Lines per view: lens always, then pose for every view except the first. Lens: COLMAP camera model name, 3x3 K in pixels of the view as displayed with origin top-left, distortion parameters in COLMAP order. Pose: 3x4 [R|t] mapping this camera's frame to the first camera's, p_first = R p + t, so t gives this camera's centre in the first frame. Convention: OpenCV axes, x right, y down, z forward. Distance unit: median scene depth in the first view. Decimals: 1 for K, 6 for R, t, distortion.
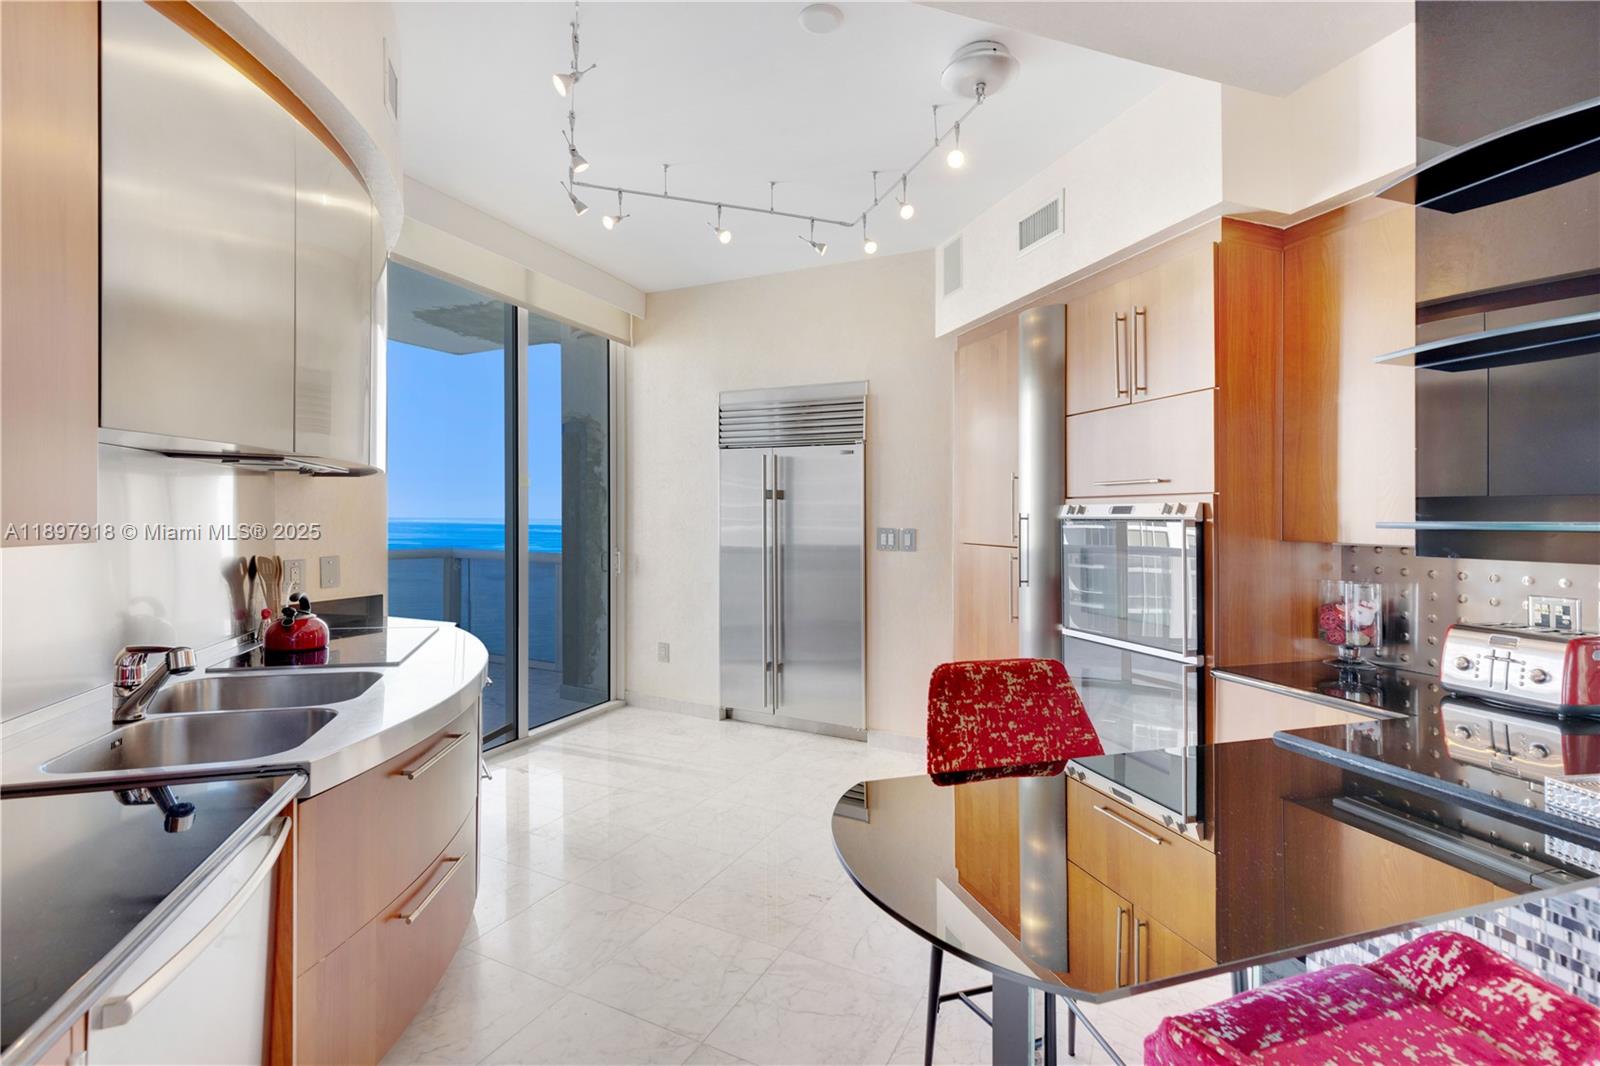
lens RADIAL K [[717.7, 0, 807.4], [0, 717.7, 550.4], [0, 0, 1]] dist [0.007448, -0.001792]
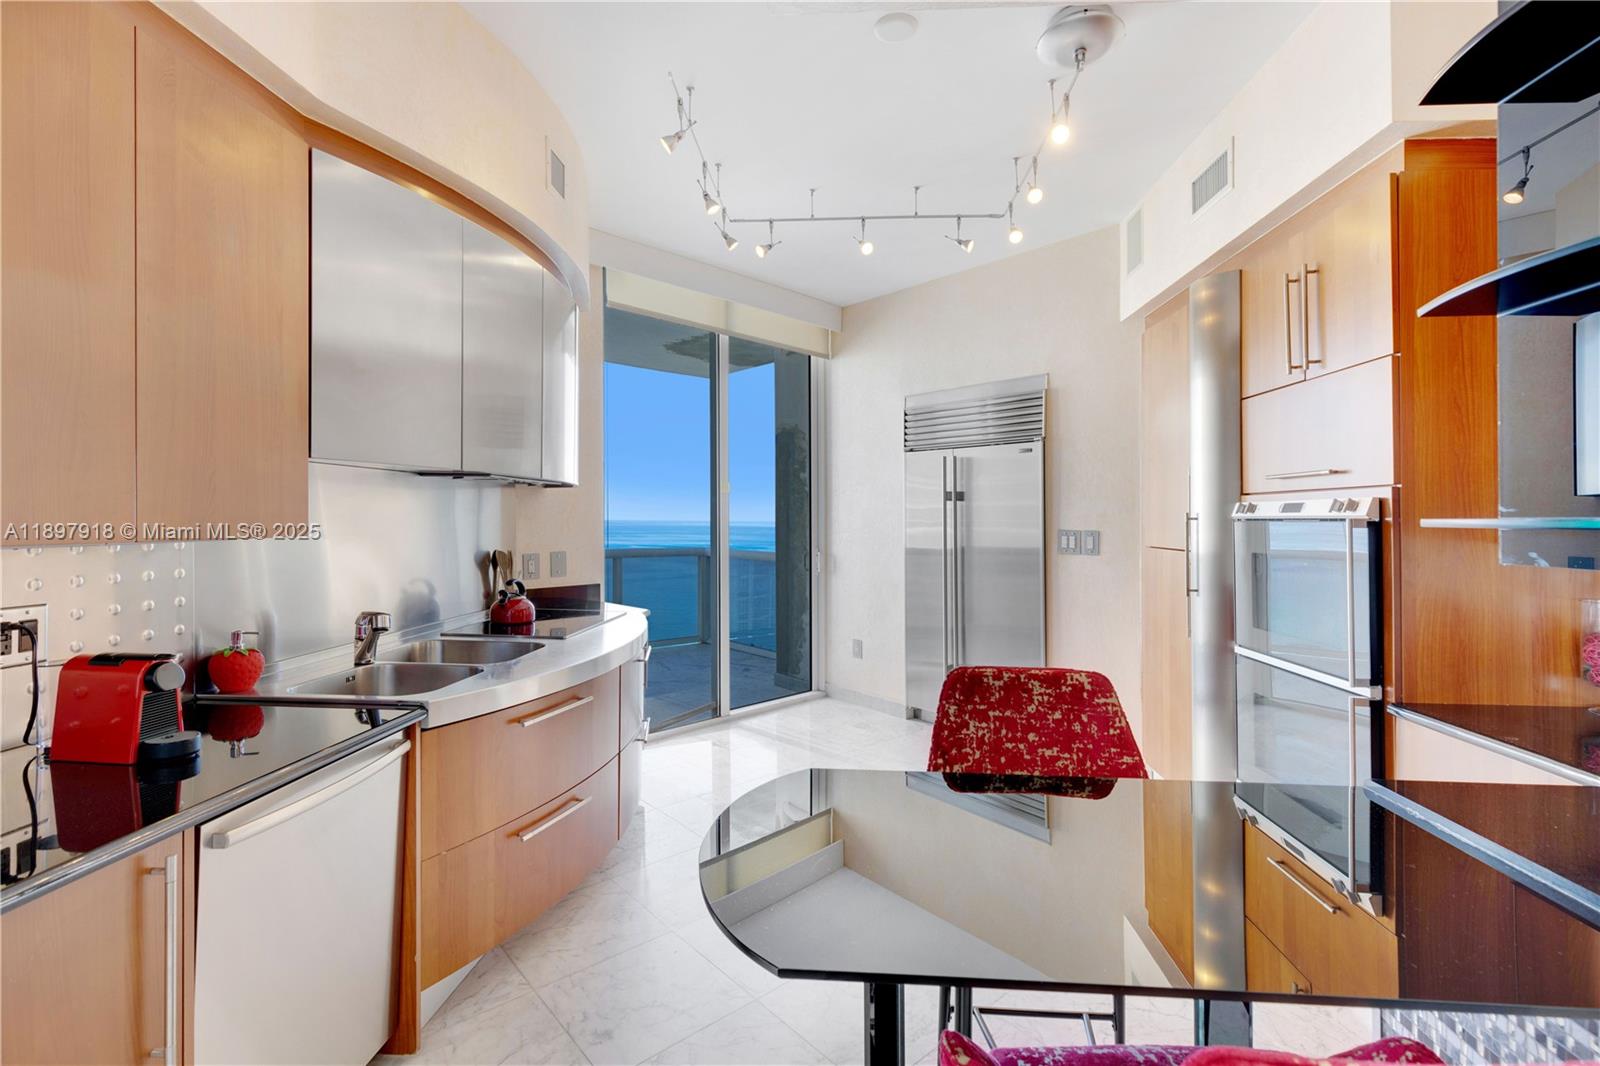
lens RADIAL K [[717.7, 0, 814.1], [0, 717.7, 552.6], [0, 0, 1]] dist [0.007448, -0.001792]
pose [[0.928434, 0.013016, -0.371269, 0.169341], [-0.013464, 0.999908, 0.001387, 0.001875], [0.371253, 0.003711, 0.928524, 0.008514]]
